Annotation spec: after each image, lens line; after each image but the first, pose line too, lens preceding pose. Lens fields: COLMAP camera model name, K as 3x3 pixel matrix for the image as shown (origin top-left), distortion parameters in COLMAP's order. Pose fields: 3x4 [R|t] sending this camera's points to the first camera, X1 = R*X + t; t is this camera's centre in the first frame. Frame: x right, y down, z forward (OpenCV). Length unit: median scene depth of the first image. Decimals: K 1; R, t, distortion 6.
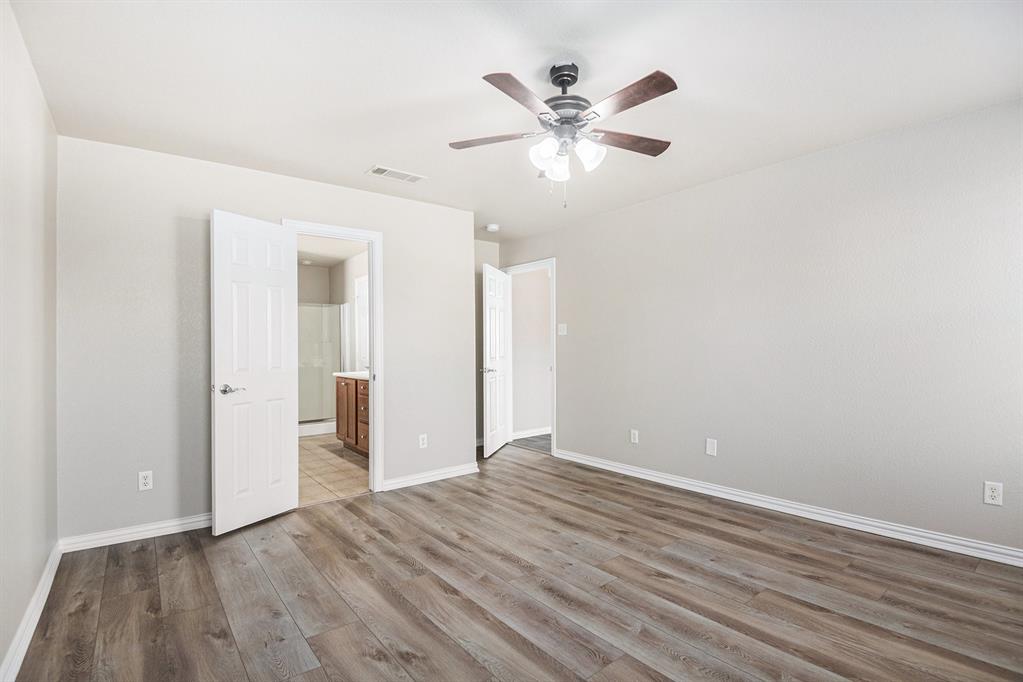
lens RADIAL K [[488.7, 0, 506.1], [0, 488.7, 345.4], [0, 0, 1]] dist [-0.002348, -0.029036]
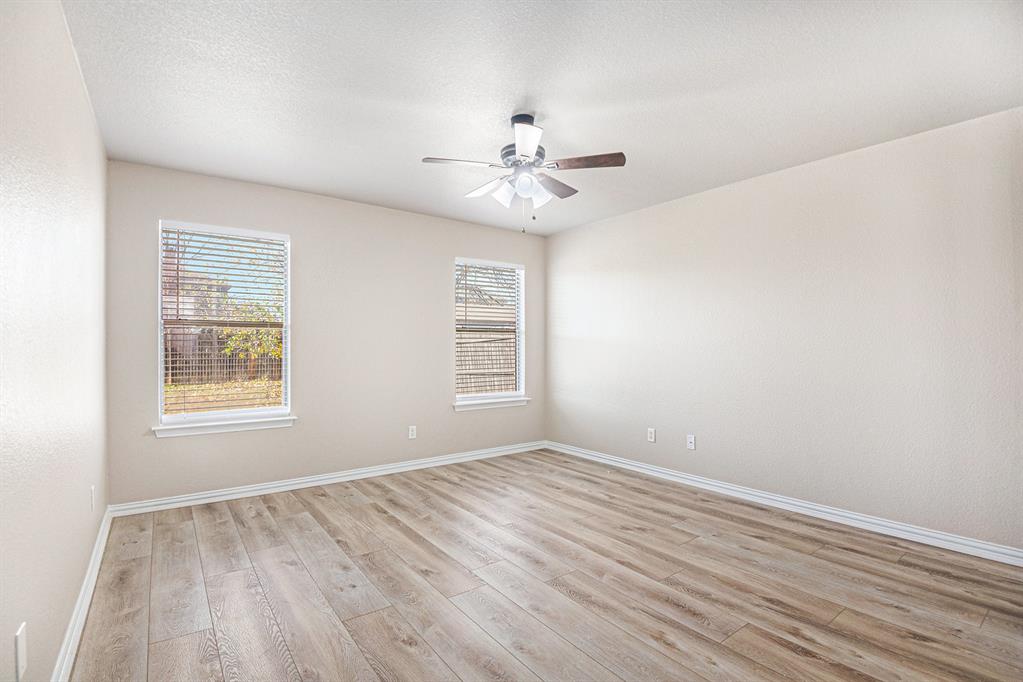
lens RADIAL K [[488.7, 0, 506.1], [0, 488.7, 345.4], [0, 0, 1]] dist [-0.002348, -0.029036]
pose [[-0.999485, 0.011165, 0.030075, 0.115775], [0.010921, 0.999906, -0.008274, 0.005530], [-0.030164, -0.007941, -0.999513, 2.009731]]
